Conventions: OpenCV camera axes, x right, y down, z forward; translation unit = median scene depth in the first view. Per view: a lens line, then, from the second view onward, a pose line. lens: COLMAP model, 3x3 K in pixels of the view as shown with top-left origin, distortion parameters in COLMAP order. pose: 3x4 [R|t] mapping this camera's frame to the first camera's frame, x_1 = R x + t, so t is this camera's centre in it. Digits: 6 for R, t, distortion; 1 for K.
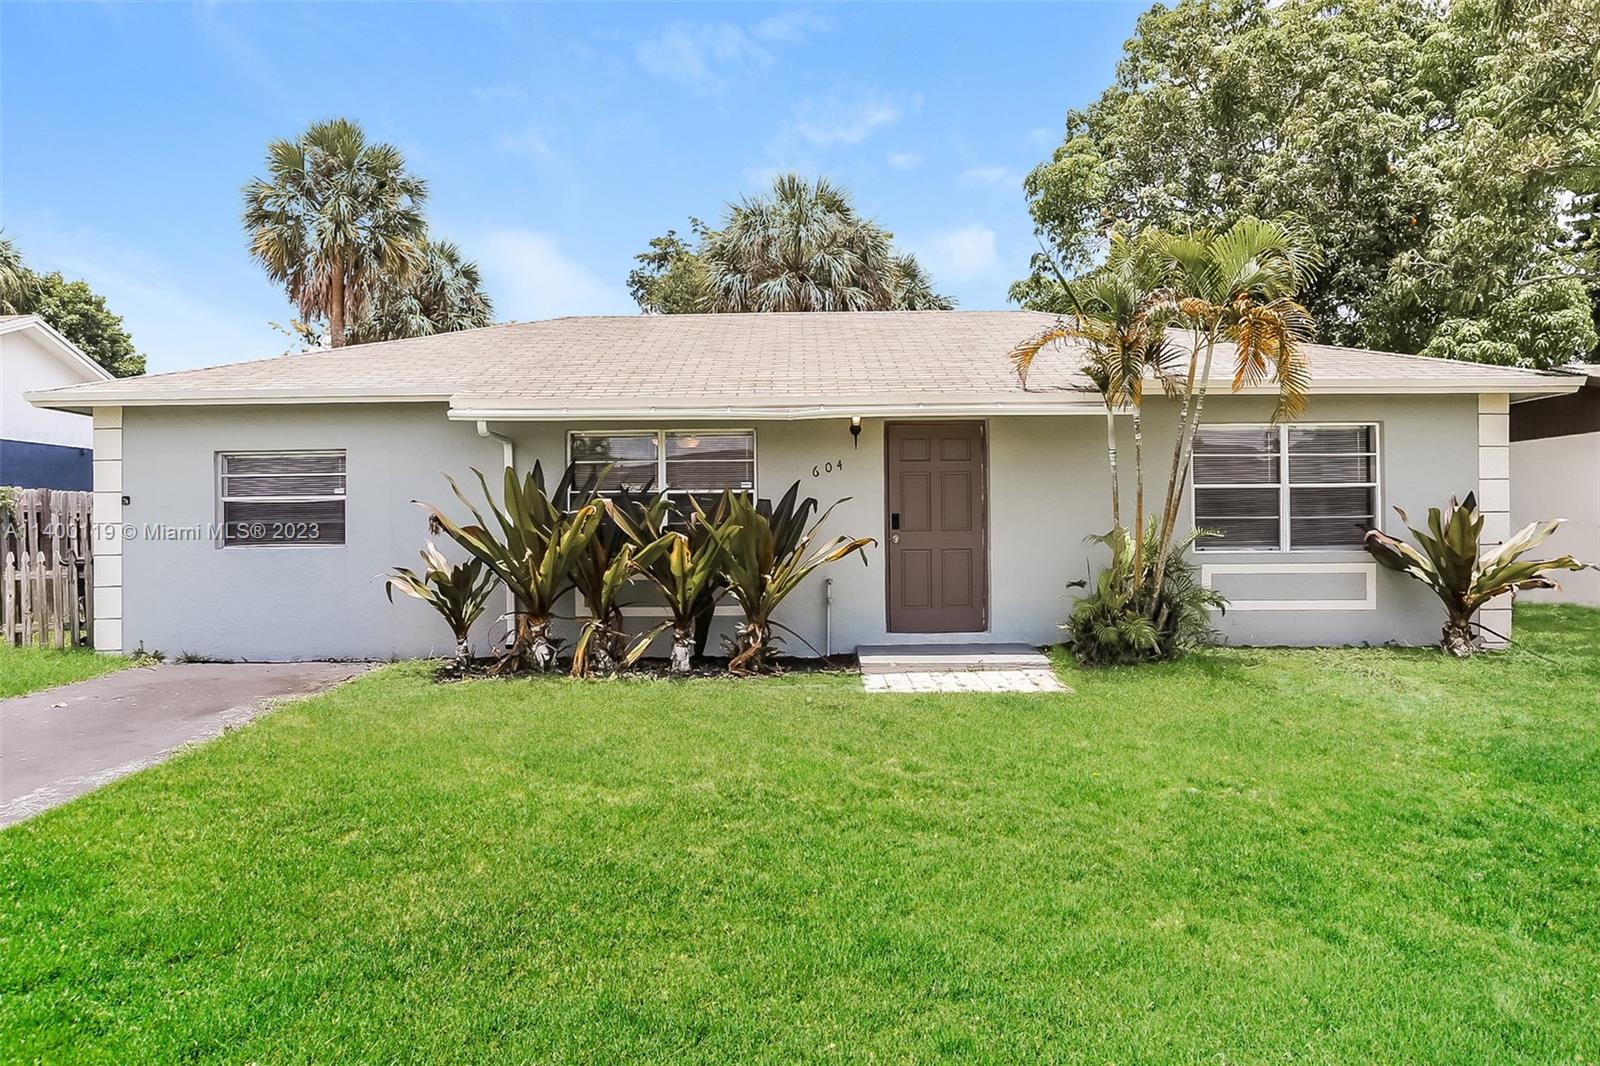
lens RADIAL K [[902.7, 0, 800.0], [0, 902.7, 533.0], [0, 0, 1]] dist [-0.035188, 0.019837]
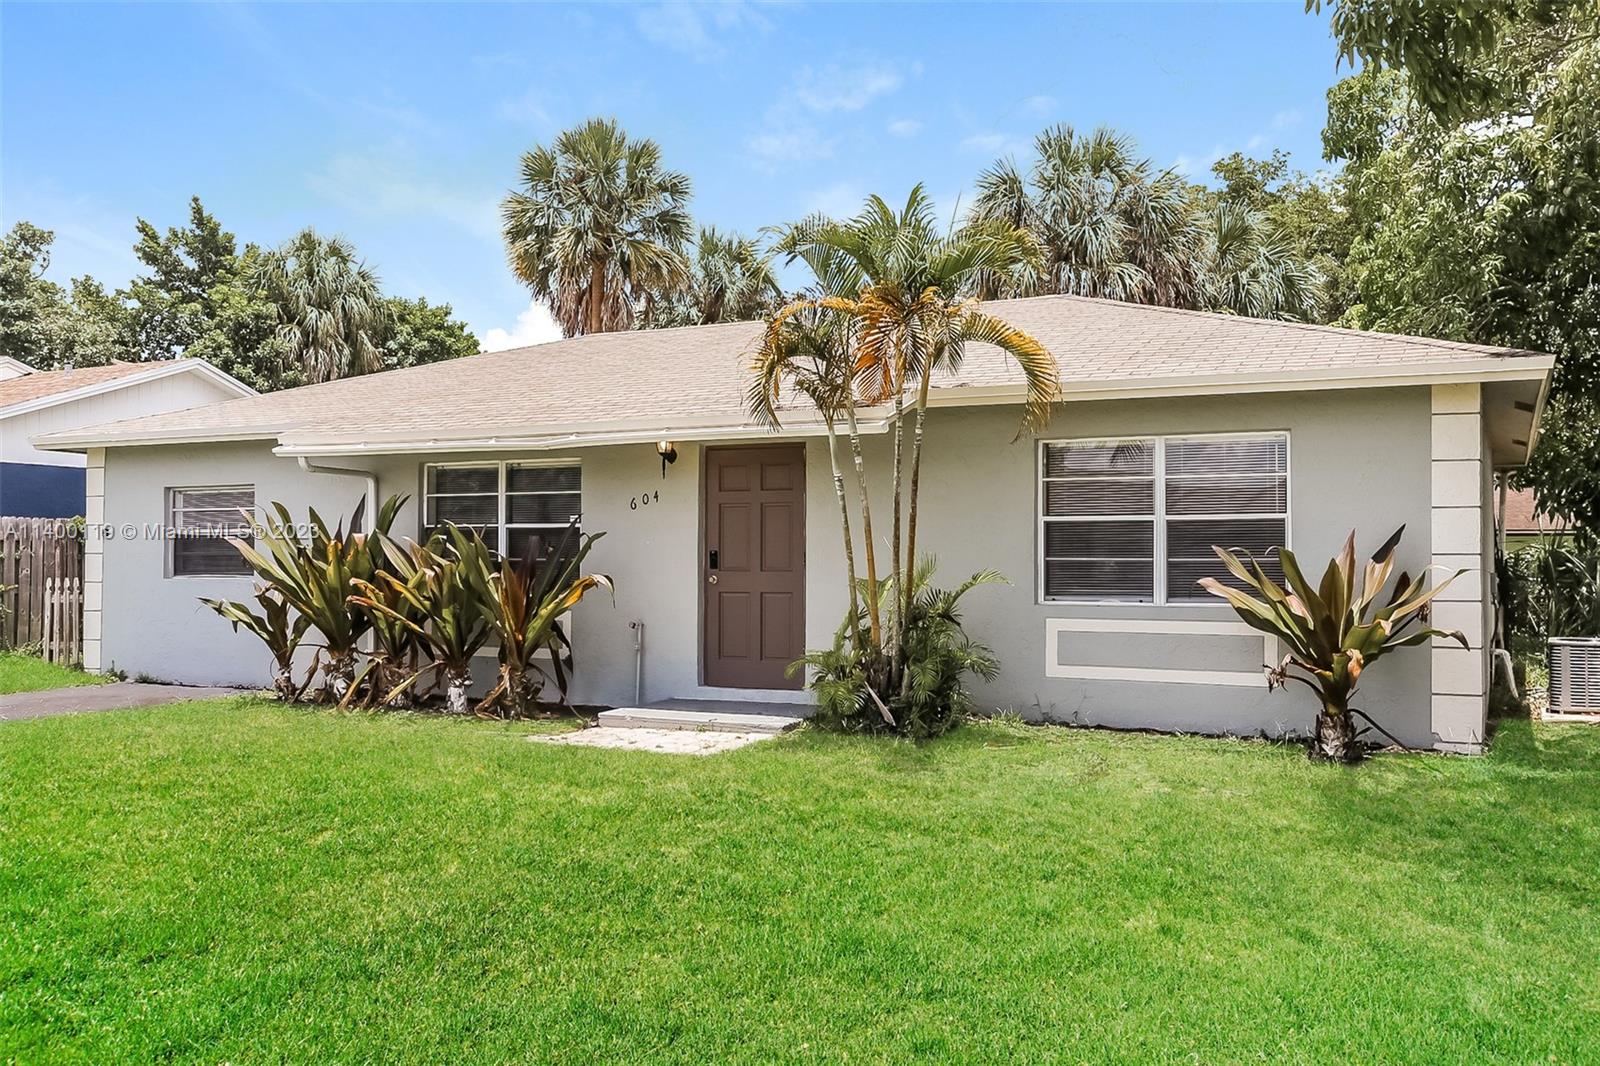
lens RADIAL K [[1094.0, 0, 800.1], [0, 1094.0, 558.3], [0, 0, 1]] dist [0.002607, 0.002556]
pose [[0.941177, 0.010670, -0.337746, 0.546962], [-0.014156, 0.999869, -0.007859, -0.006732], [0.337618, 0.012177, 0.941204, 0.021192]]
